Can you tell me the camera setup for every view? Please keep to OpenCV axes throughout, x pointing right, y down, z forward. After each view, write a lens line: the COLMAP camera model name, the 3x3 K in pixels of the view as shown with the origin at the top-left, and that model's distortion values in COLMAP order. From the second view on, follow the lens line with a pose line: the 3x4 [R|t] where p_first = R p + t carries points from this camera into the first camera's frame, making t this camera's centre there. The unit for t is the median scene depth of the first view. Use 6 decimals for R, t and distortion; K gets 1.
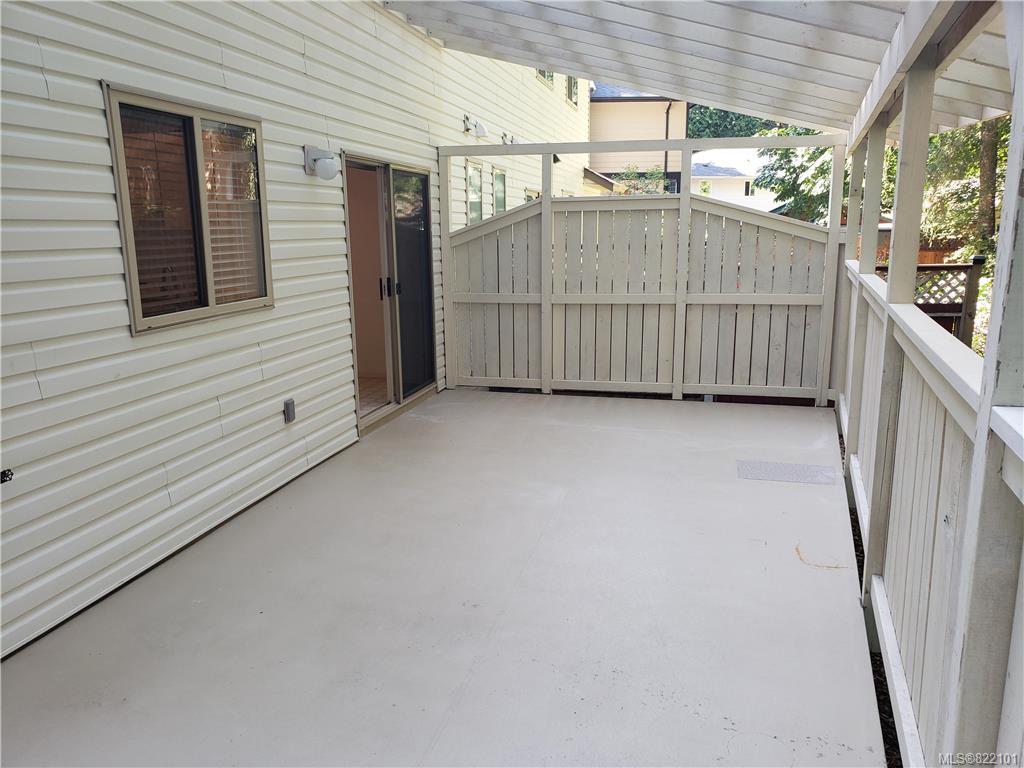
lens RADIAL K [[799.2, 0, 518.0], [0, 799.2, 388.0], [0, 0, 1]] dist [0.035088, 0.003683]
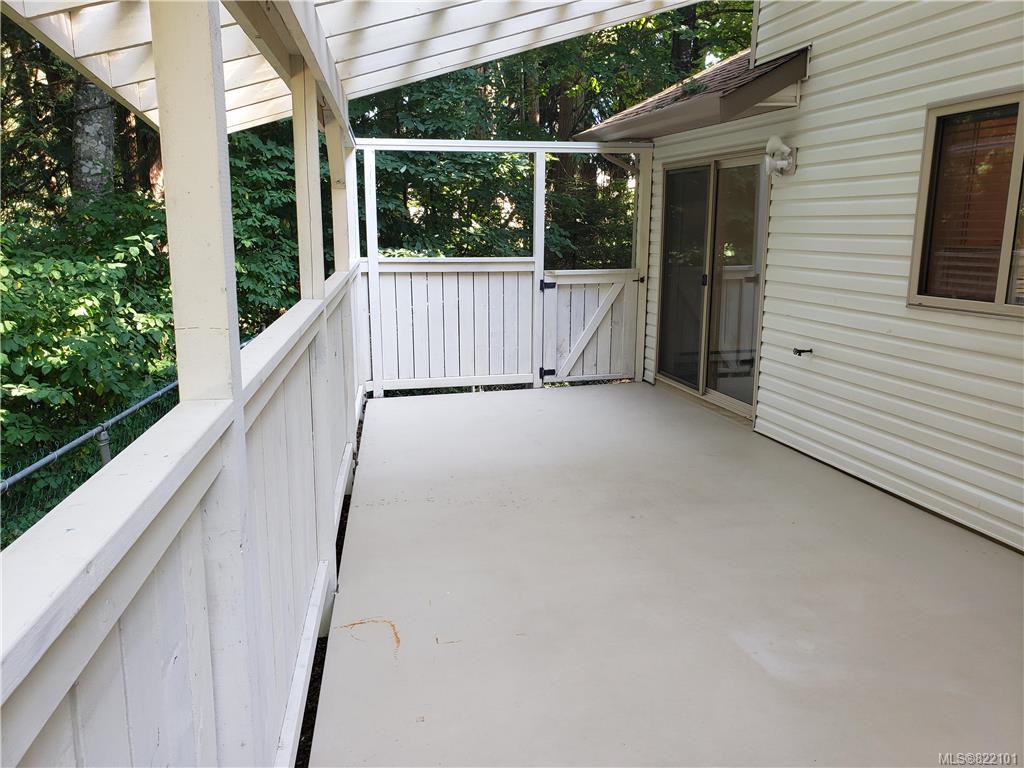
lens RADIAL K [[799.2, 0, 513.8], [0, 799.2, 379.3], [0, 0, 1]] dist [0.035088, 0.003683]
pose [[-0.886039, 0.102935, -0.452039, 0.630051], [-0.080418, 0.926135, 0.368520, -0.365937], [0.456582, 0.362875, -0.812314, 1.748574]]
